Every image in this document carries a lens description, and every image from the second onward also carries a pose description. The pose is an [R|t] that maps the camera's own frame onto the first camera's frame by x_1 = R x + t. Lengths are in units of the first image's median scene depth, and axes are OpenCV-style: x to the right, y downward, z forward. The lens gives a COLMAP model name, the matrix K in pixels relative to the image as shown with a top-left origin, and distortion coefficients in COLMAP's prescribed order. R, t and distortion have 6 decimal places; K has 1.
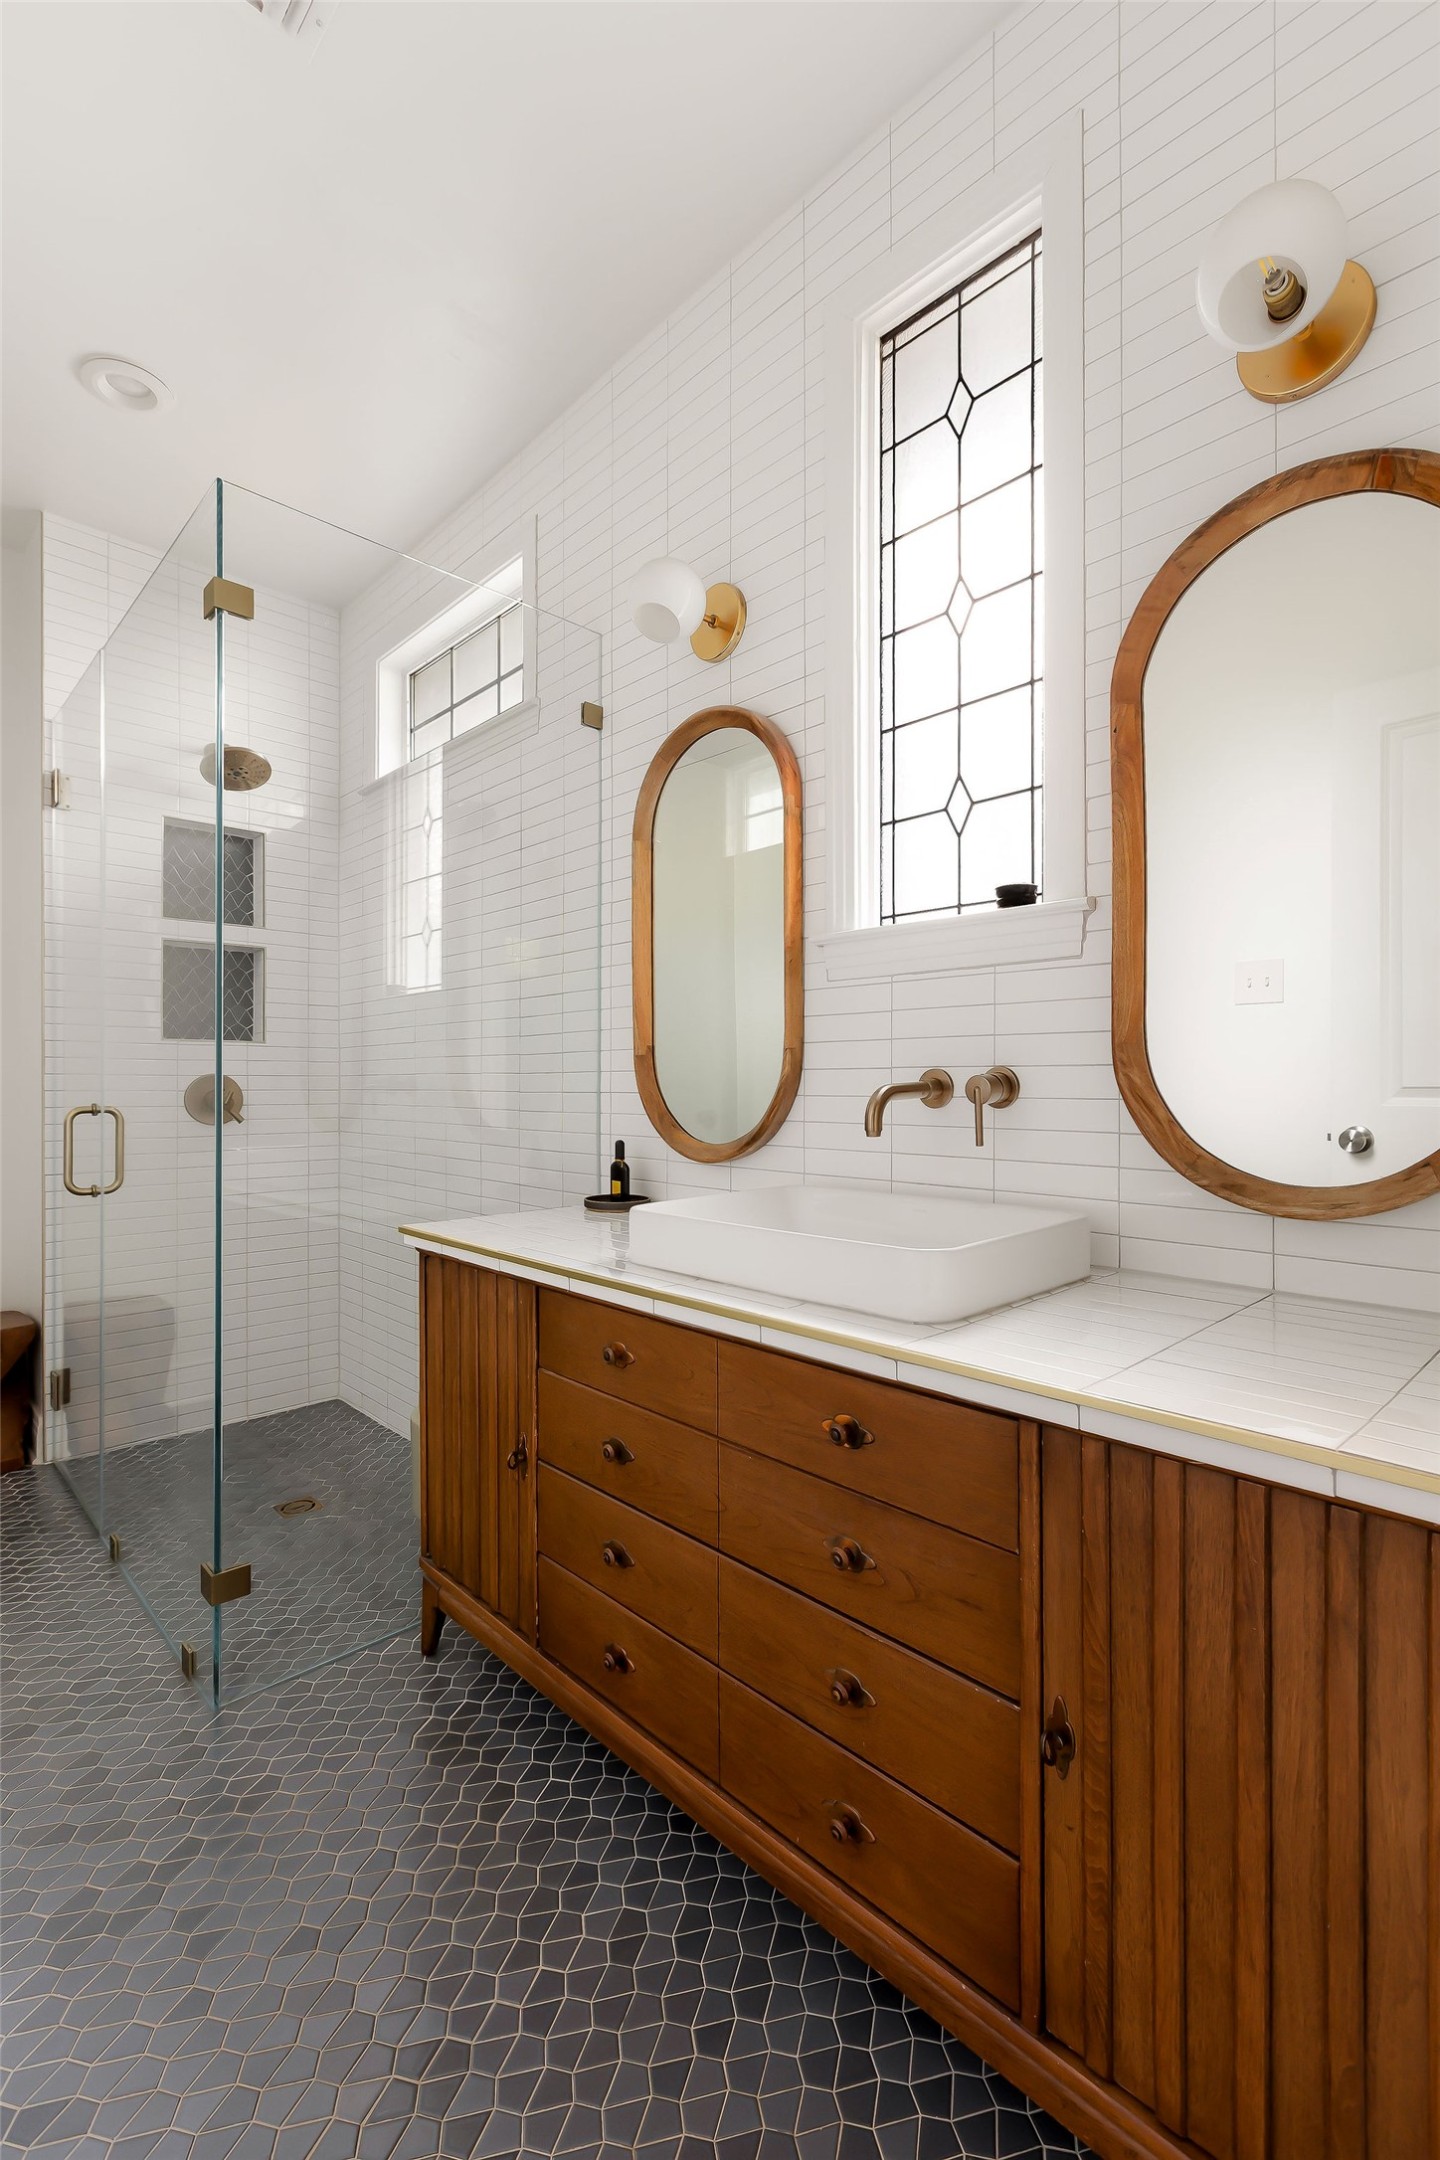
lens RADIAL K [[939.3, 0, 712.5], [0, 939.3, 1081.3], [0, 0, 1]] dist [-0.002018, 0.000489]
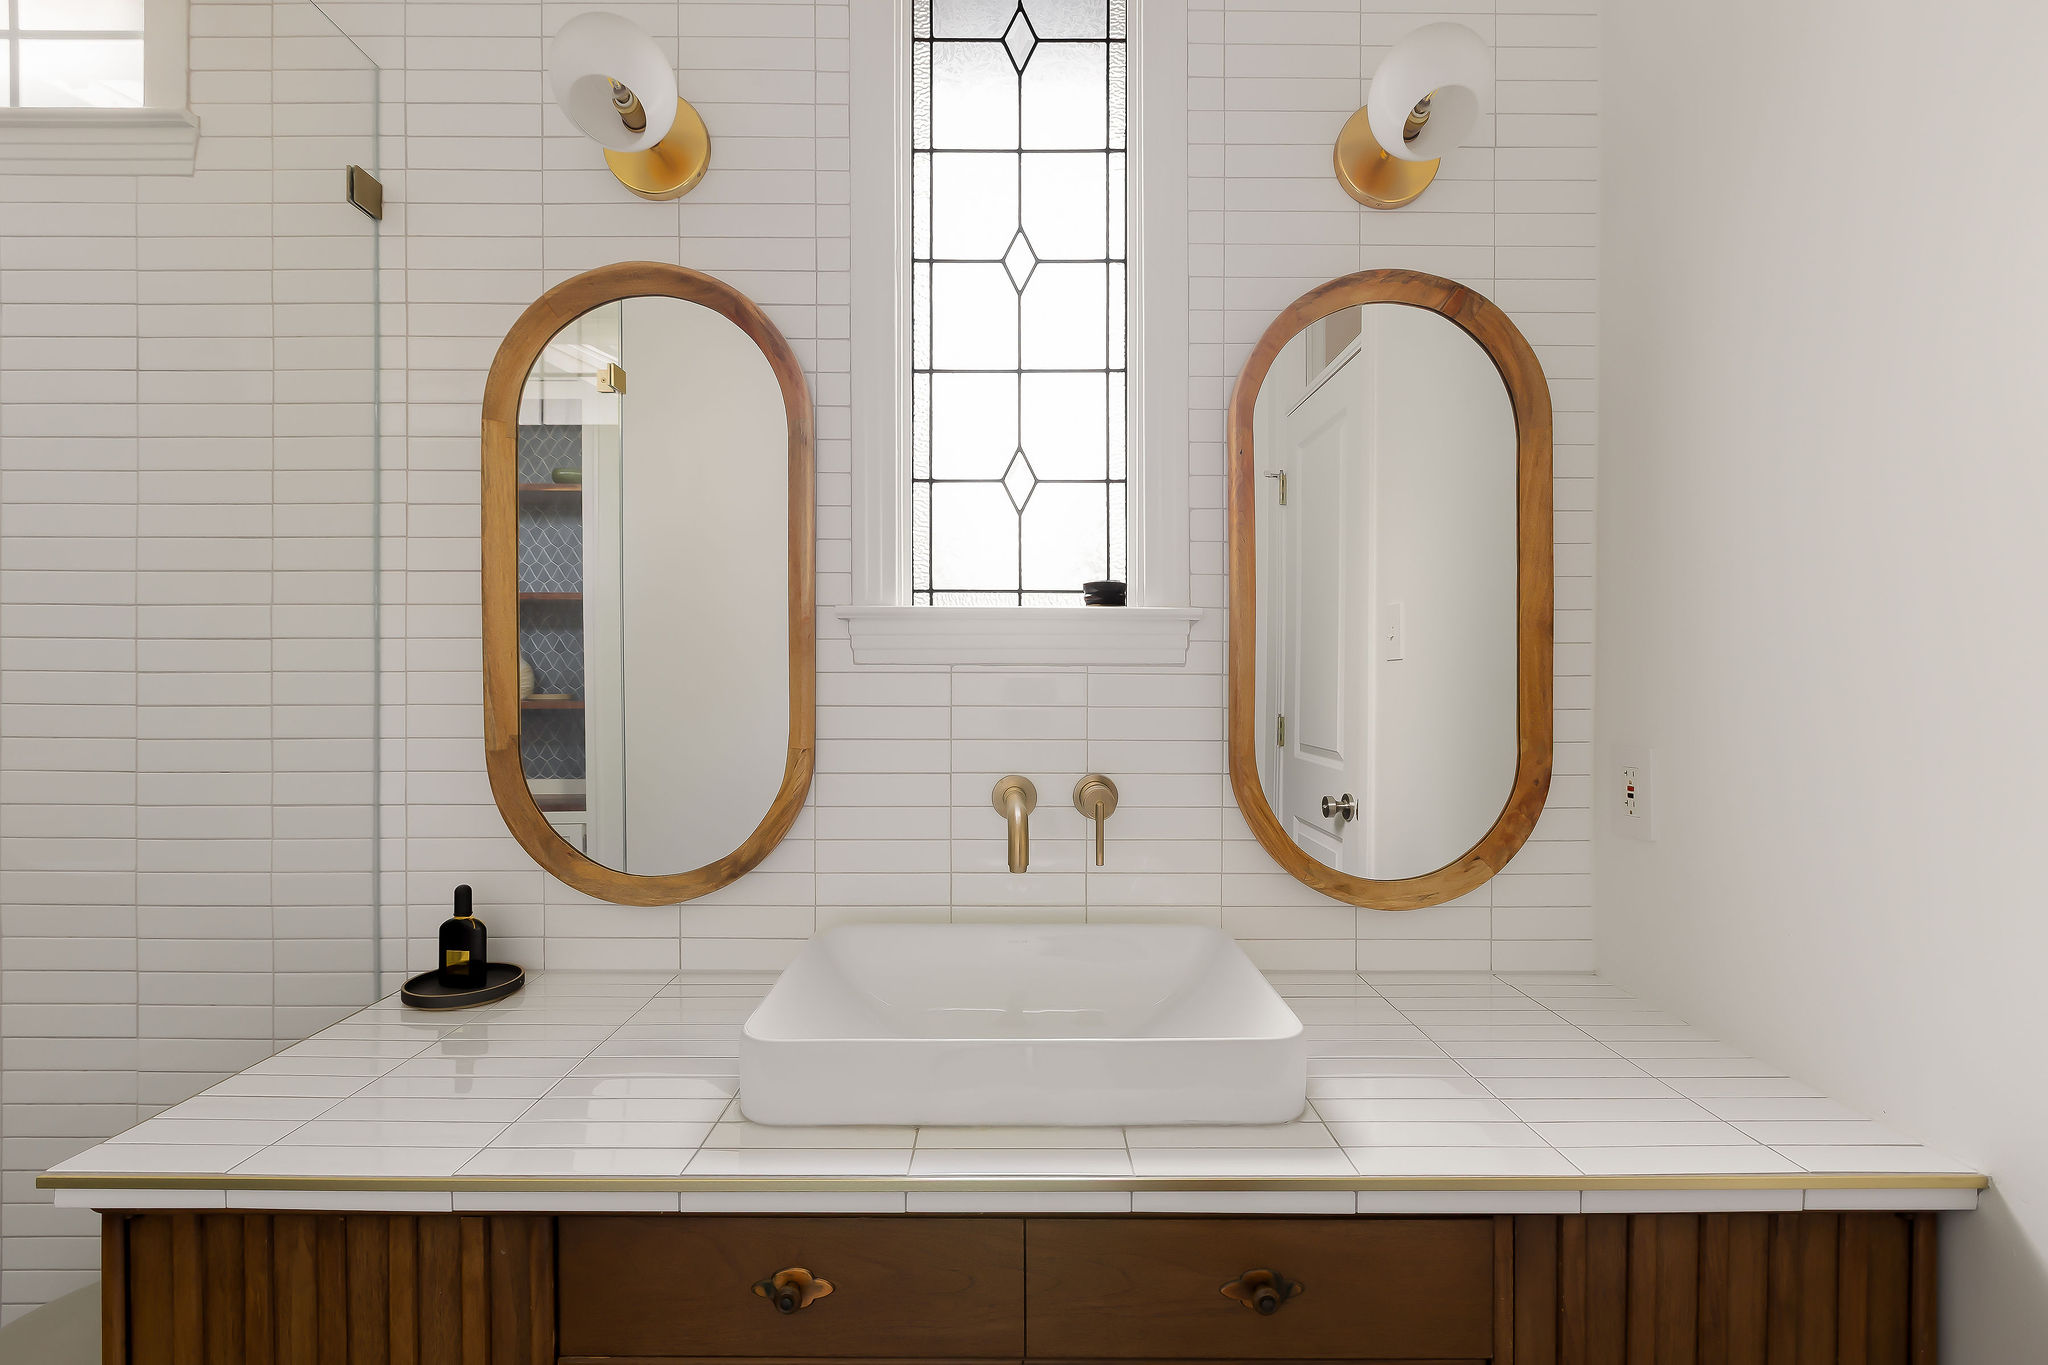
lens RADIAL K [[890.6, 0, 1018.1], [0, 890.6, 686.8], [0, 0, 1]] dist [-0.002018, 0.000489]
pose [[0.689439, -0.001995, 0.724341, -0.343236], [-0.001397, 0.999991, 0.004084, -0.092962], [-0.724342, -0.003827, 0.689430, 0.387807]]
